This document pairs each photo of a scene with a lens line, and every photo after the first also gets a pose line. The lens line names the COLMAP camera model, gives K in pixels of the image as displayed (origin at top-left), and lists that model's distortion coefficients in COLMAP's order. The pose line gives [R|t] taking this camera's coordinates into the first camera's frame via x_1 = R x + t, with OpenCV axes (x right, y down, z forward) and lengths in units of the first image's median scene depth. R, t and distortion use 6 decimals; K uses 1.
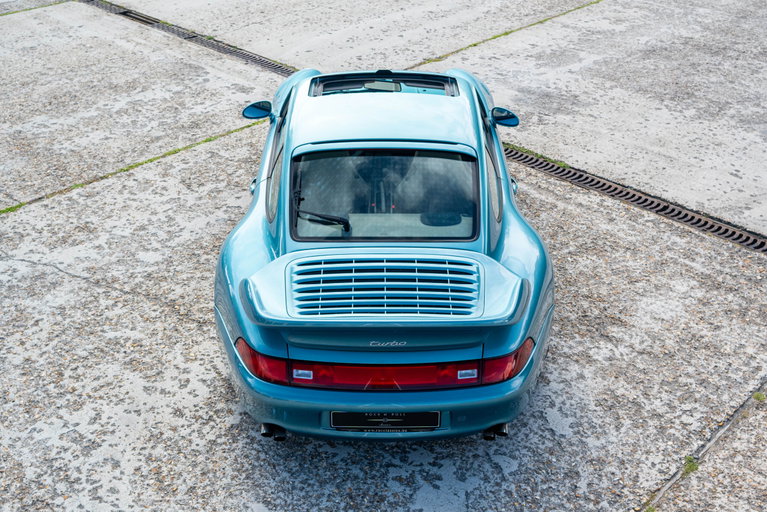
lens RADIAL K [[912.5, 0, 390.5], [0, 912.5, 254.2], [0, 0, 1]] dist [0.006181, 0.007513]
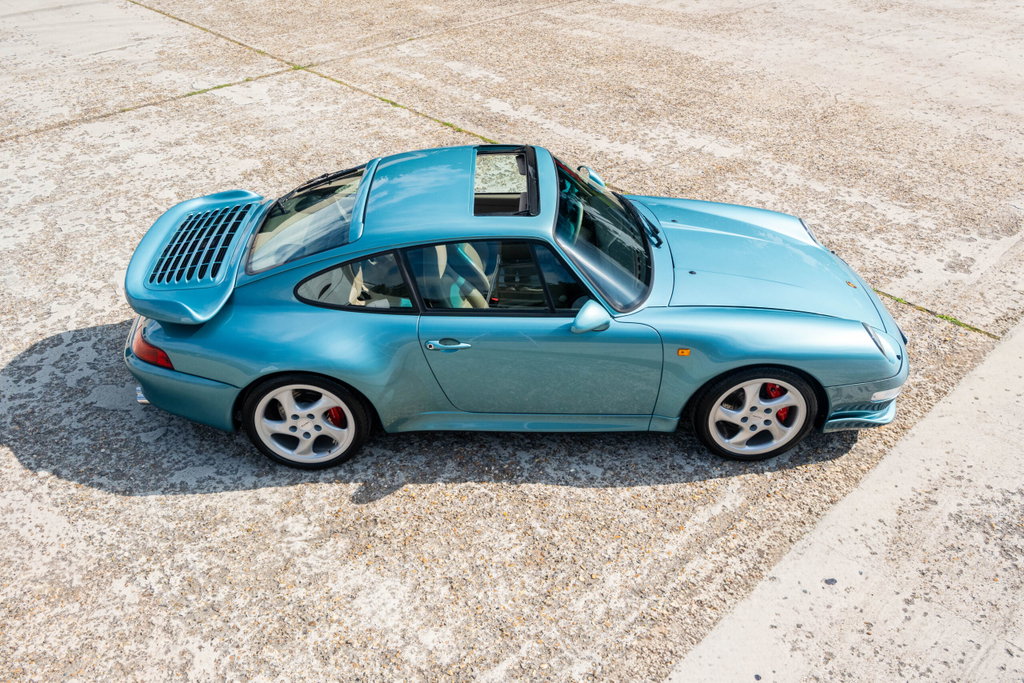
lens RADIAL K [[906.1, 0, 495.8], [0, 906.1, 341.2], [0, 0, 1]] dist [-0.001299, -0.003236]
pose [[-0.004232, 0.562978, -0.826461, 0.889097], [-0.522022, 0.703675, 0.482011, -0.546137], [0.852922, 0.433471, 0.290909, 0.912631]]
